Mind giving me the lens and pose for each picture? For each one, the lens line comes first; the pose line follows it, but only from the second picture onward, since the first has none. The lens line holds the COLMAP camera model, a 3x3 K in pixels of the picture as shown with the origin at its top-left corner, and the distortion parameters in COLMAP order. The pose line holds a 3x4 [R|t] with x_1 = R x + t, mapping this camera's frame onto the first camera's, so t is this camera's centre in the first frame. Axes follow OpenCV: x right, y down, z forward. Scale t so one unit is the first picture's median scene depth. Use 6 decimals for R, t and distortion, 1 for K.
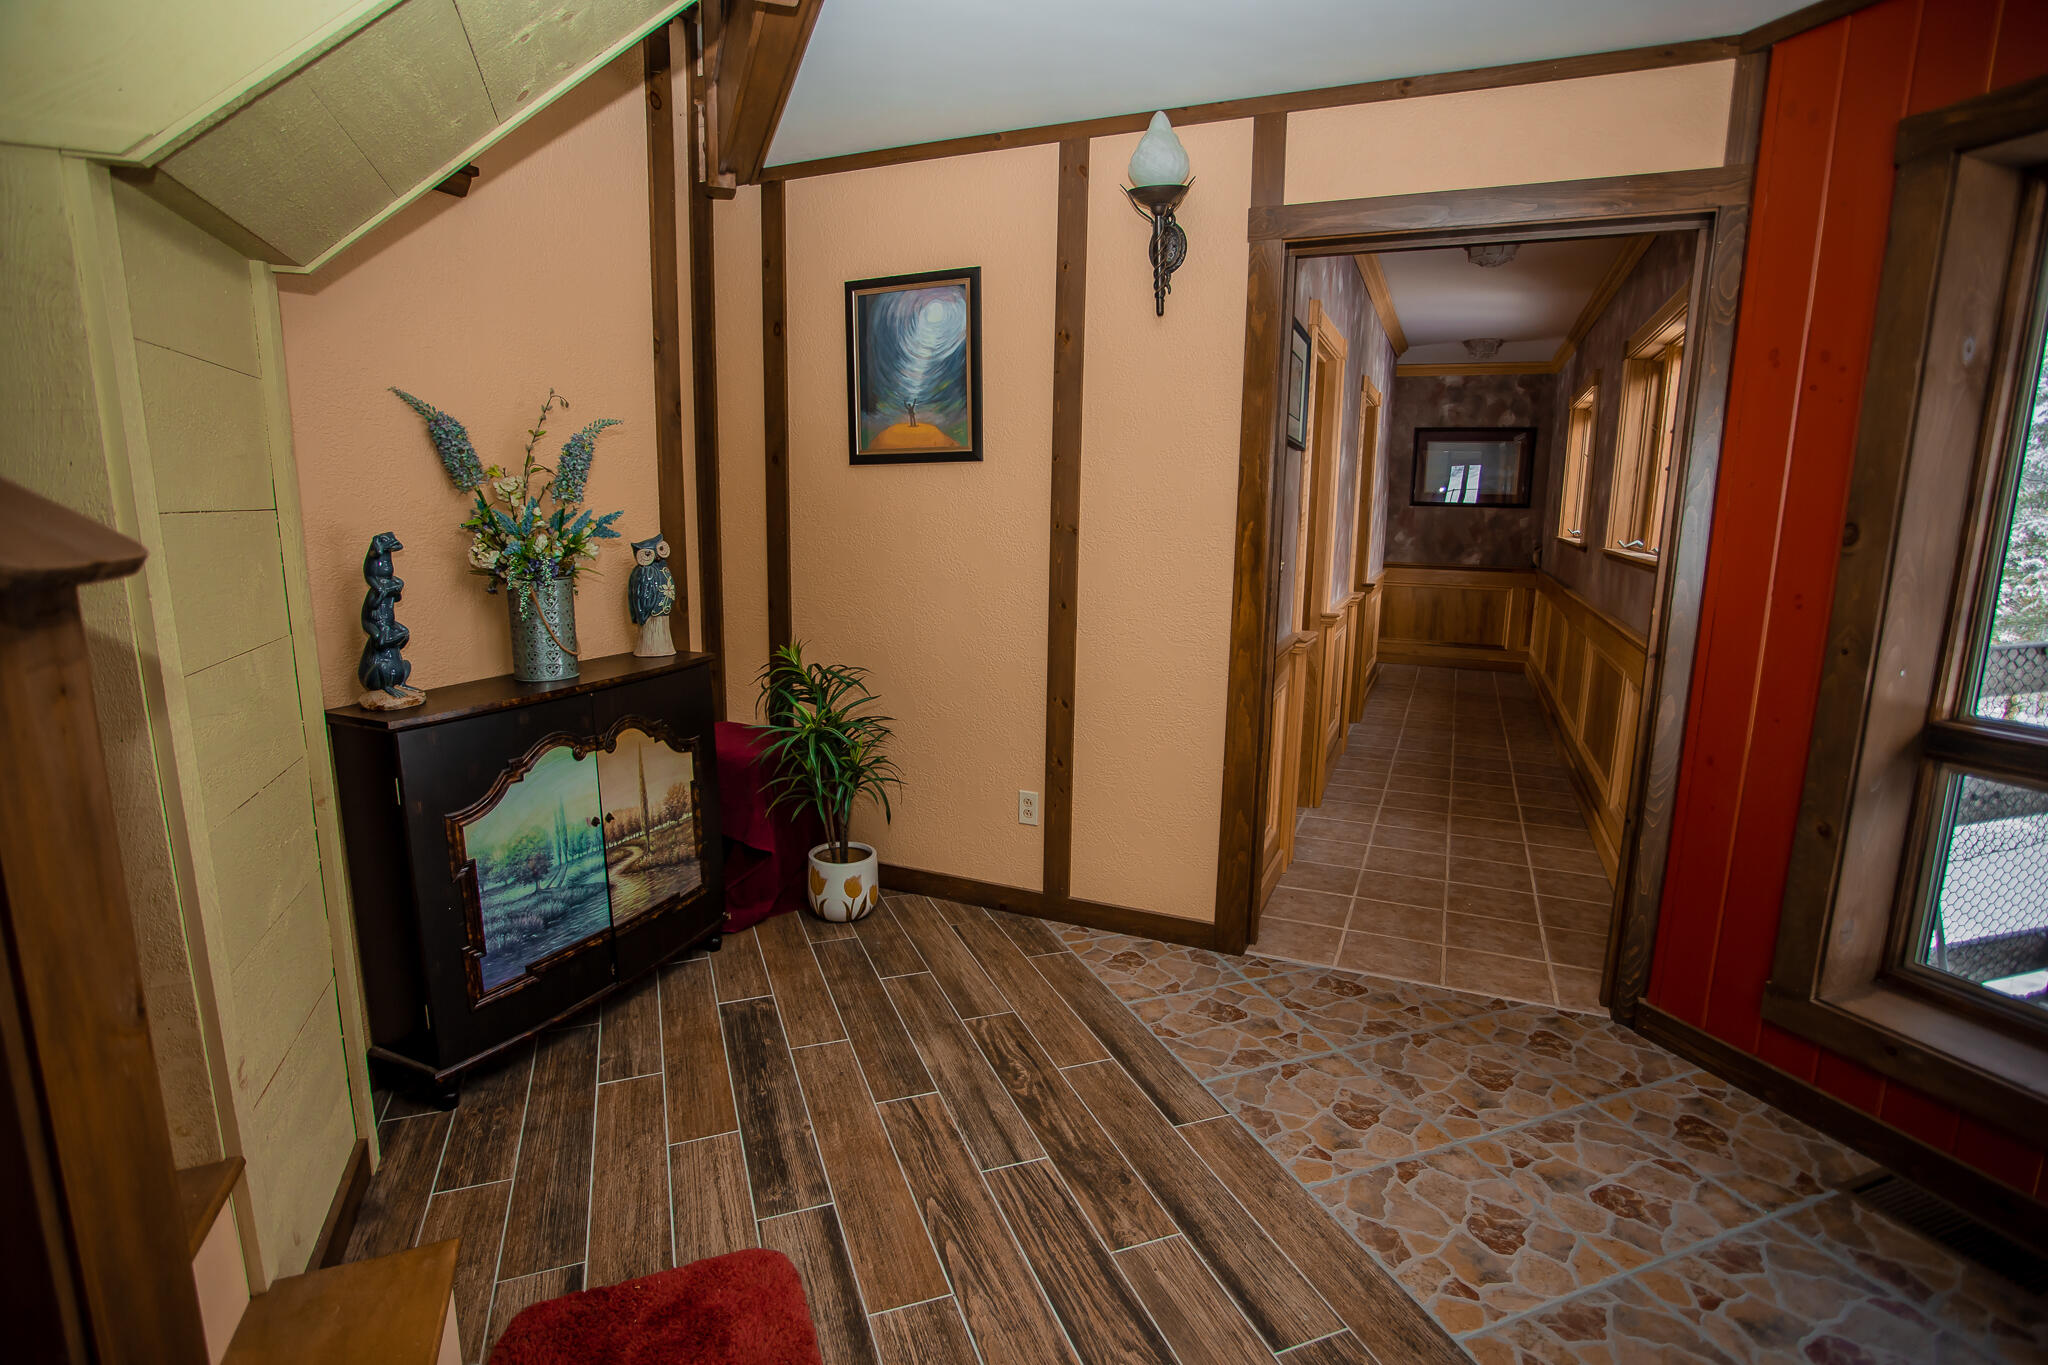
lens RADIAL K [[995.4, 0, 1018.4], [0, 995.4, 686.3], [0, 0, 1]] dist [-0.074339, 0.036302]
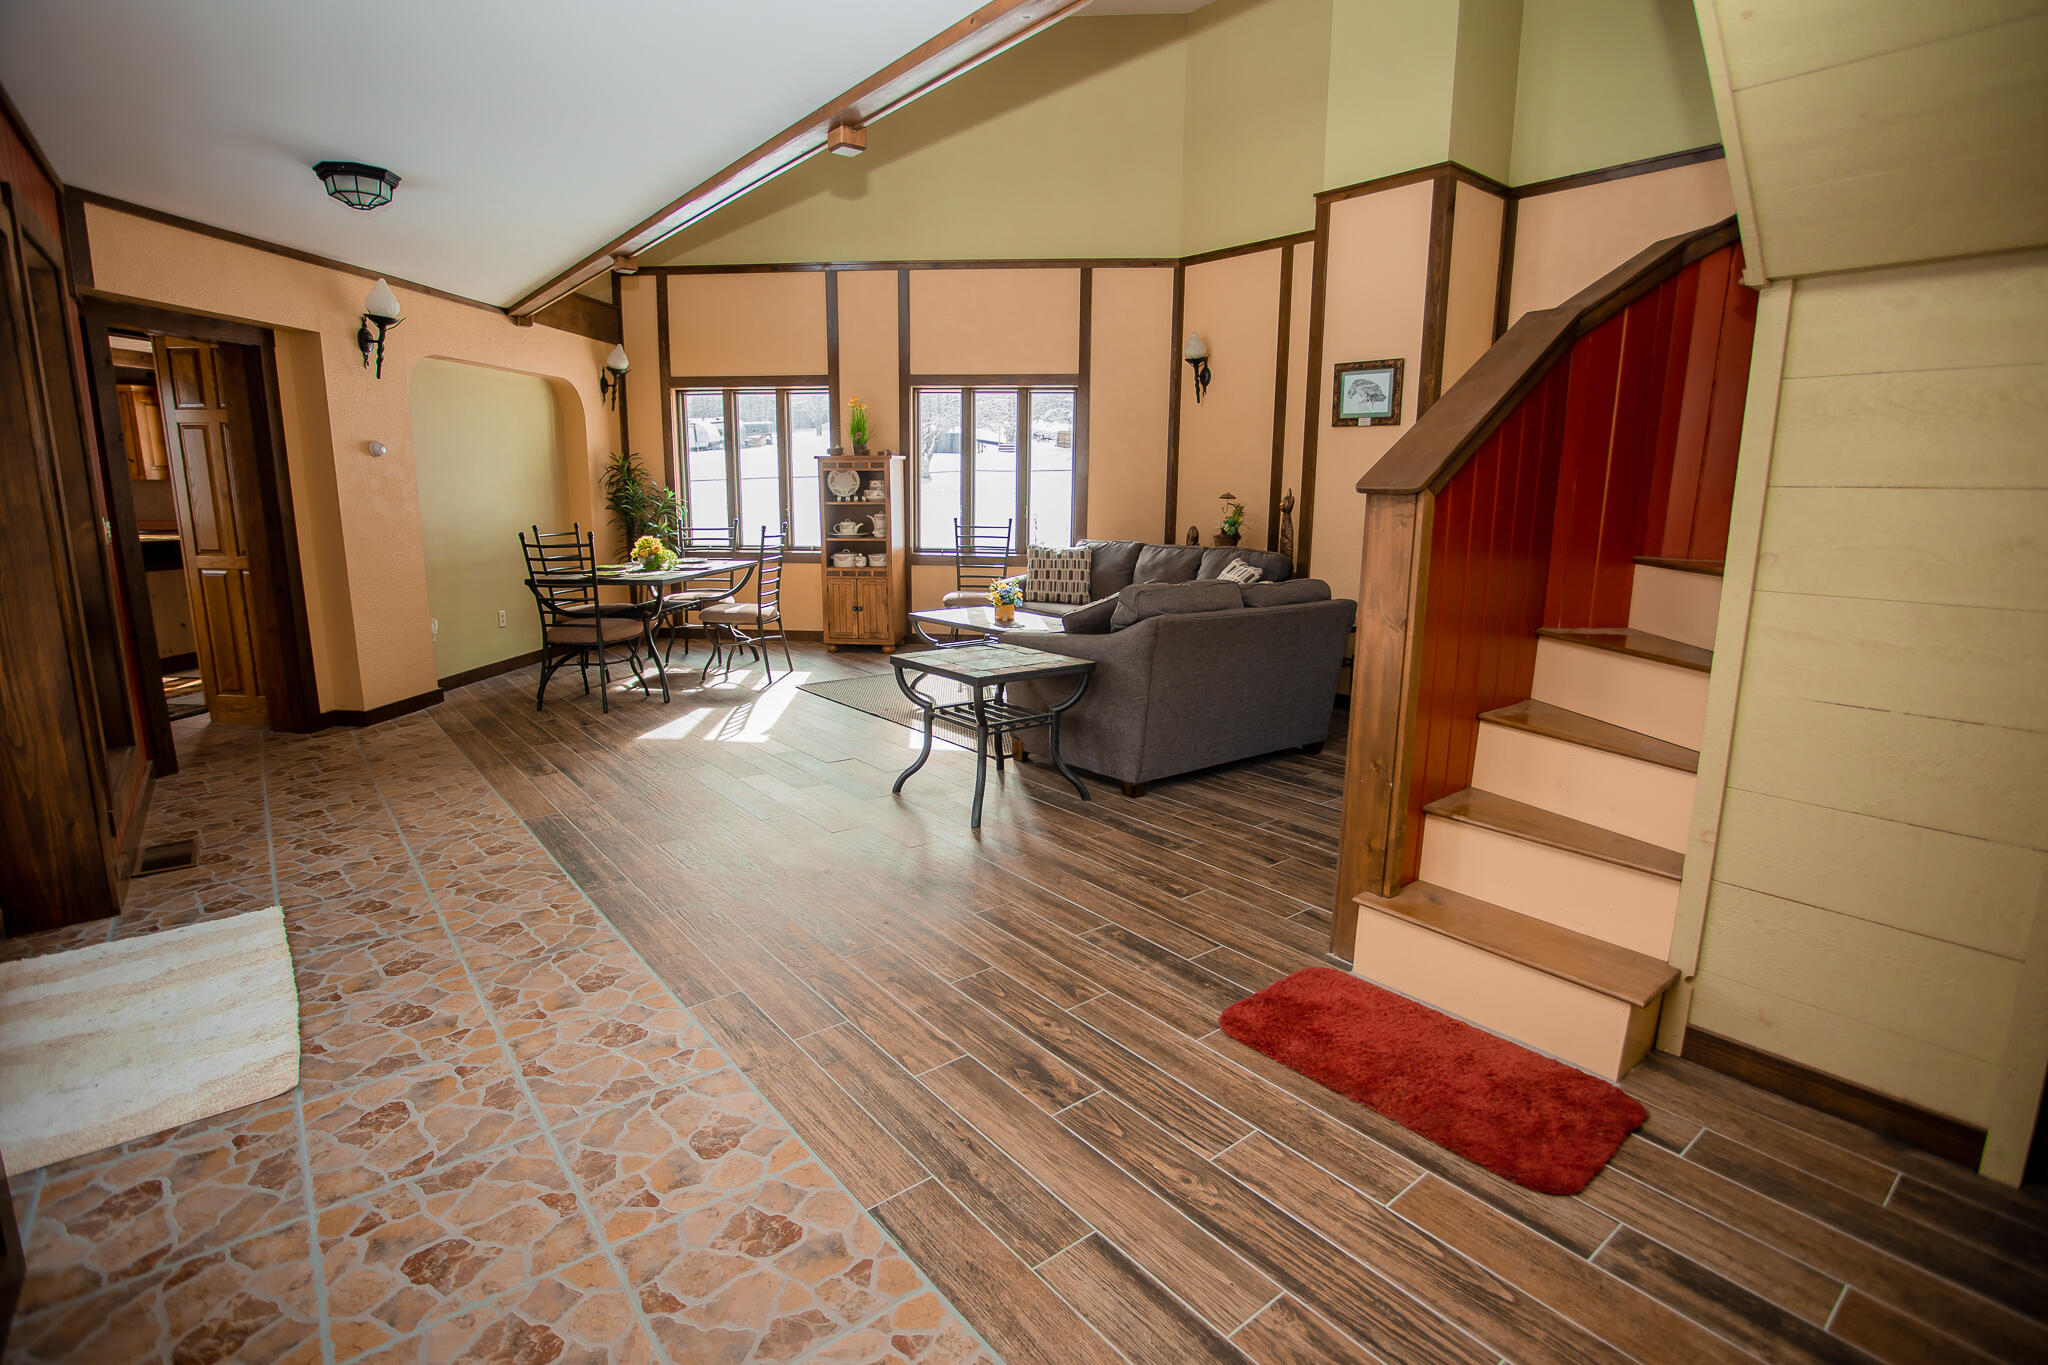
lens RADIAL K [[1002.6, 0, 1019.0], [0, 1002.6, 688.7], [0, 0, 1]] dist [-0.079319, 0.039734]
pose [[-0.951800, 0.037068, -0.304471, 0.434432], [-0.080314, 0.927916, 0.364035, -0.182310], [0.296017, 0.370942, -0.880214, 1.126458]]
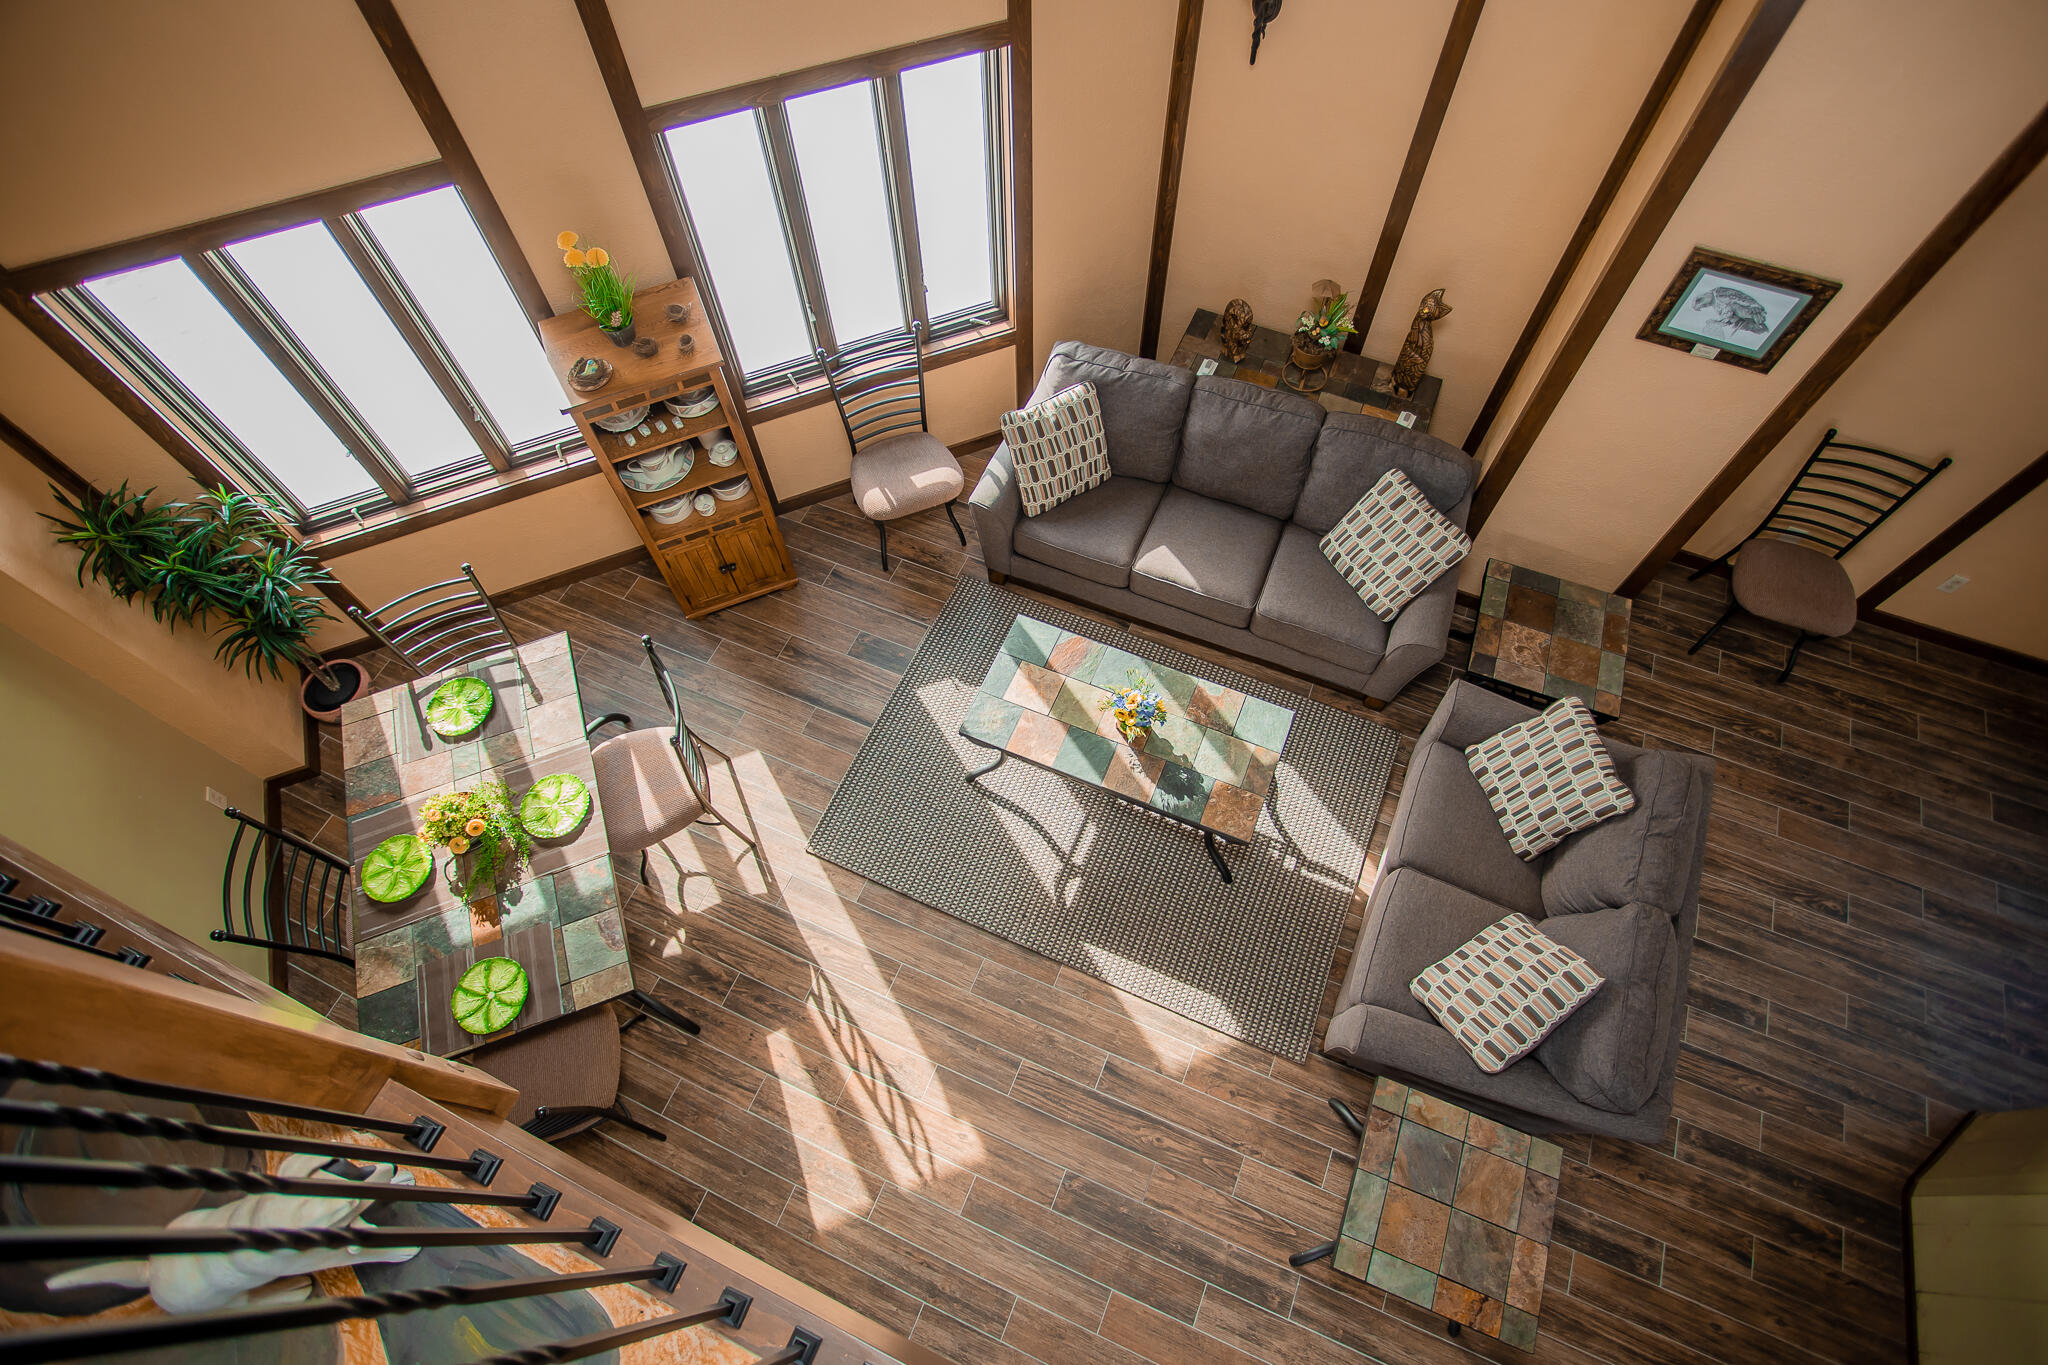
lens RADIAL K [[995.4, 0, 1018.4], [0, 995.4, 686.3], [0, 0, 1]] dist [-0.074339, 0.036302]
pose [[-0.695433, 0.627359, -0.350419, 0.361921], [-0.128160, 0.371547, 0.919526, -0.927459], [0.707070, 0.684379, -0.177984, -1.039364]]
